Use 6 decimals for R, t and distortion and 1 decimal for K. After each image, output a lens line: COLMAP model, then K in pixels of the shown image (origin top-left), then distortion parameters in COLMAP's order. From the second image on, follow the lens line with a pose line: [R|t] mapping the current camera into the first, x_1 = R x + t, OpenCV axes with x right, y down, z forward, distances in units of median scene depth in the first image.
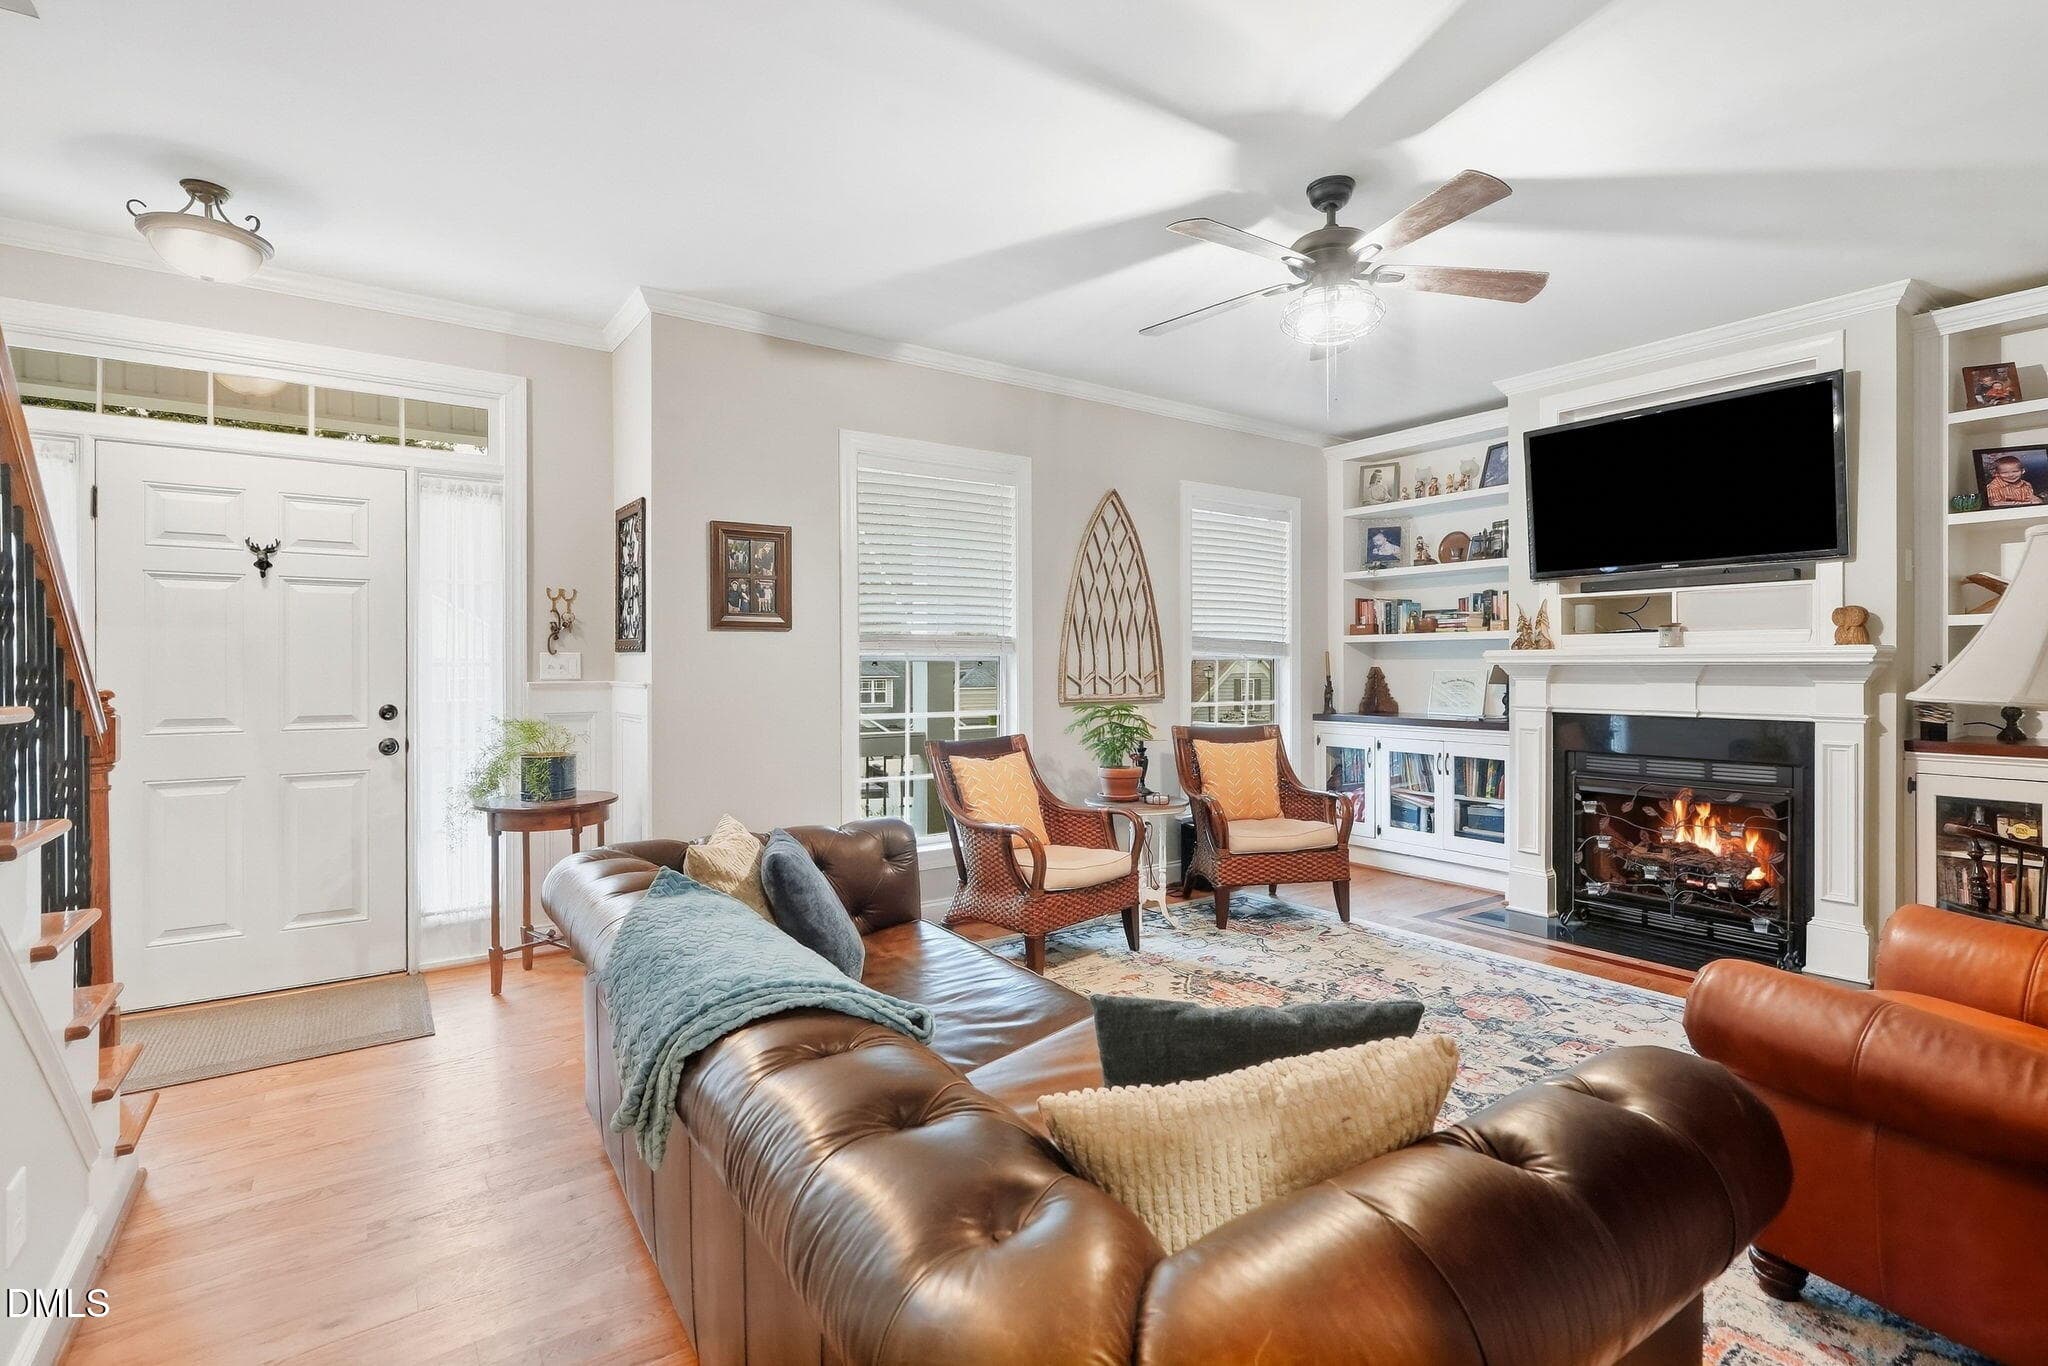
lens RADIAL K [[955.1, 0, 1031.9], [0, 955.1, 666.5], [0, 0, 1]] dist [-0.001299, 0.000946]
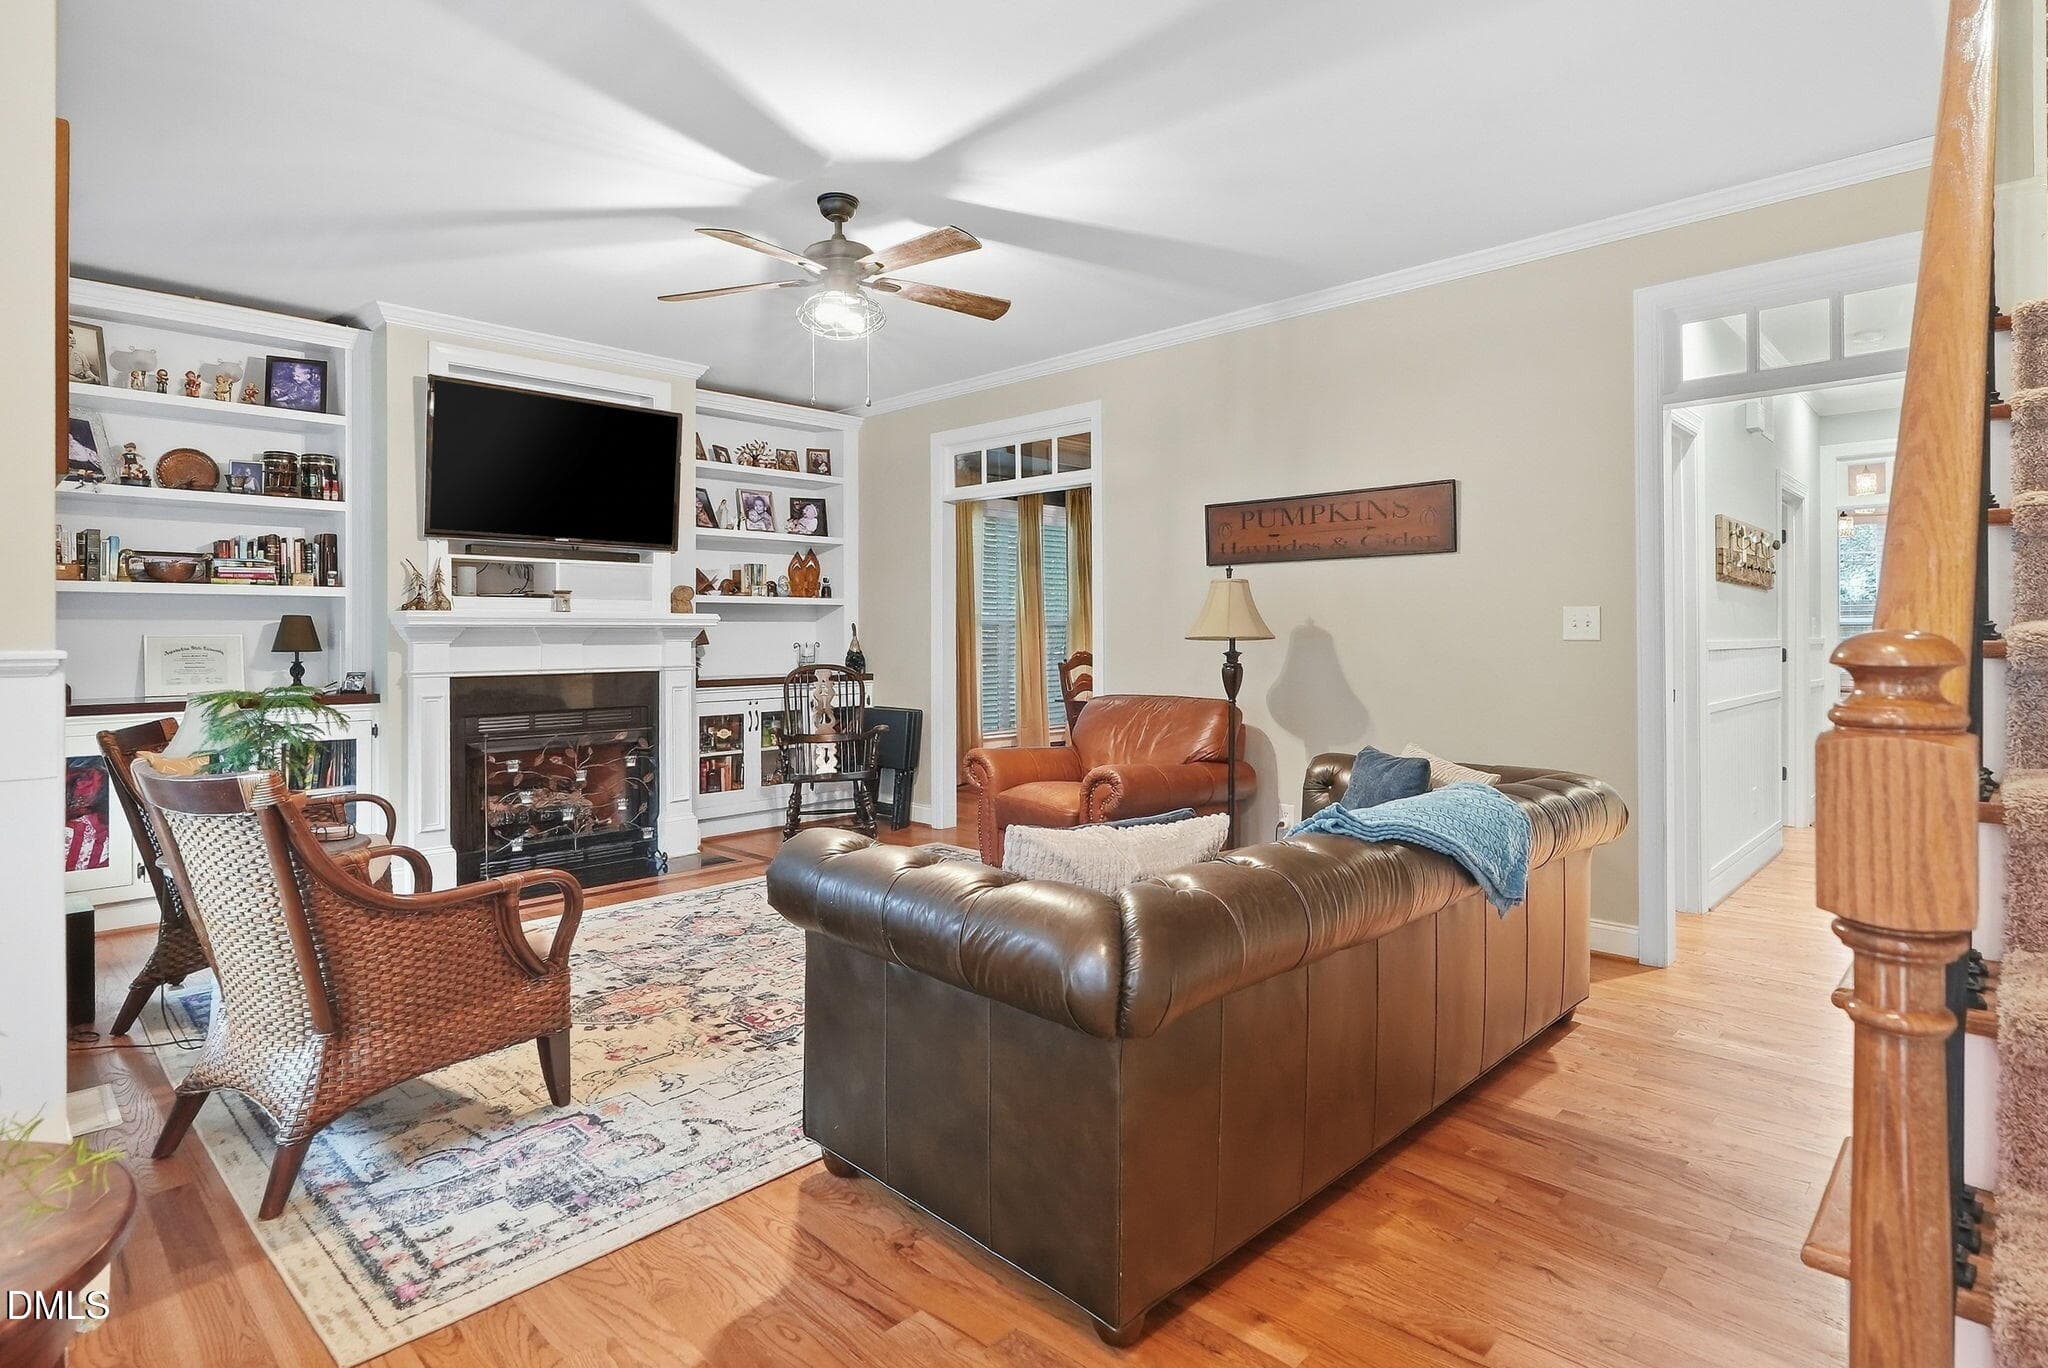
lens RADIAL K [[1047.5, 0, 1029.5], [0, 1047.5, 633.2], [0, 0, 1]] dist [-0.001256, 0.000377]
pose [[-0.171710, 0.002592, 0.985144, -0.690096], [0.004053, 0.999990, -0.001925, 0.009969], [-0.985139, 0.003662, -0.171719, 0.722106]]
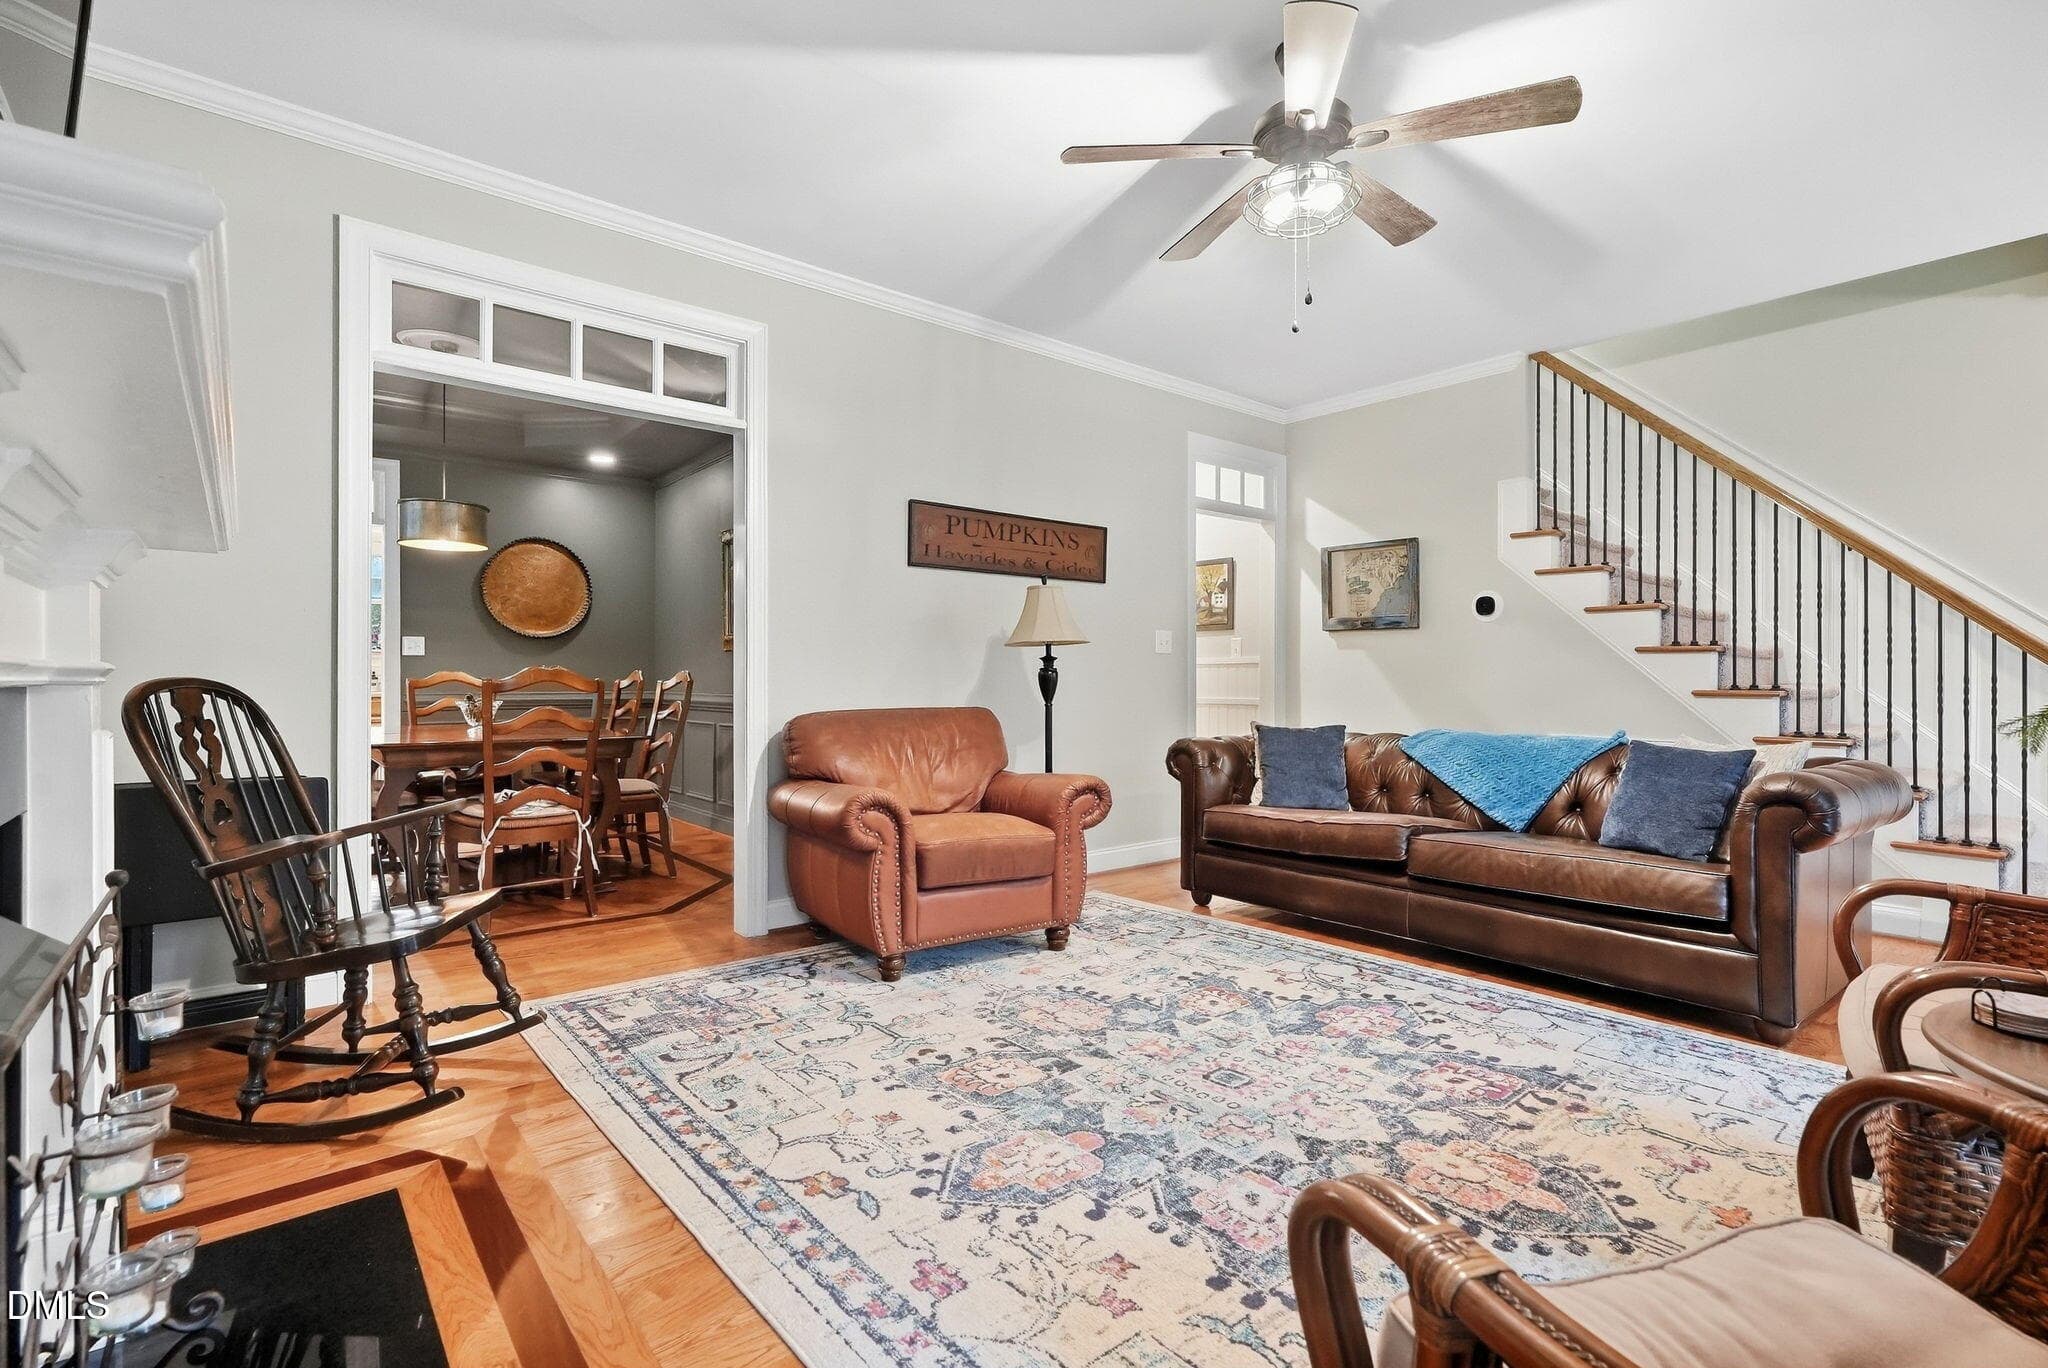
lens RADIAL K [[955.1, 0, 1013.7], [0, 955.1, 680.6], [0, 0, 1]] dist [-0.001299, 0.000946]
pose [[-0.998055, -0.002773, -0.062282, 0.460026], [-0.002825, 0.999996, 0.000740, 0.053253], [0.062279, 0.000915, -0.998058, 1.351280]]
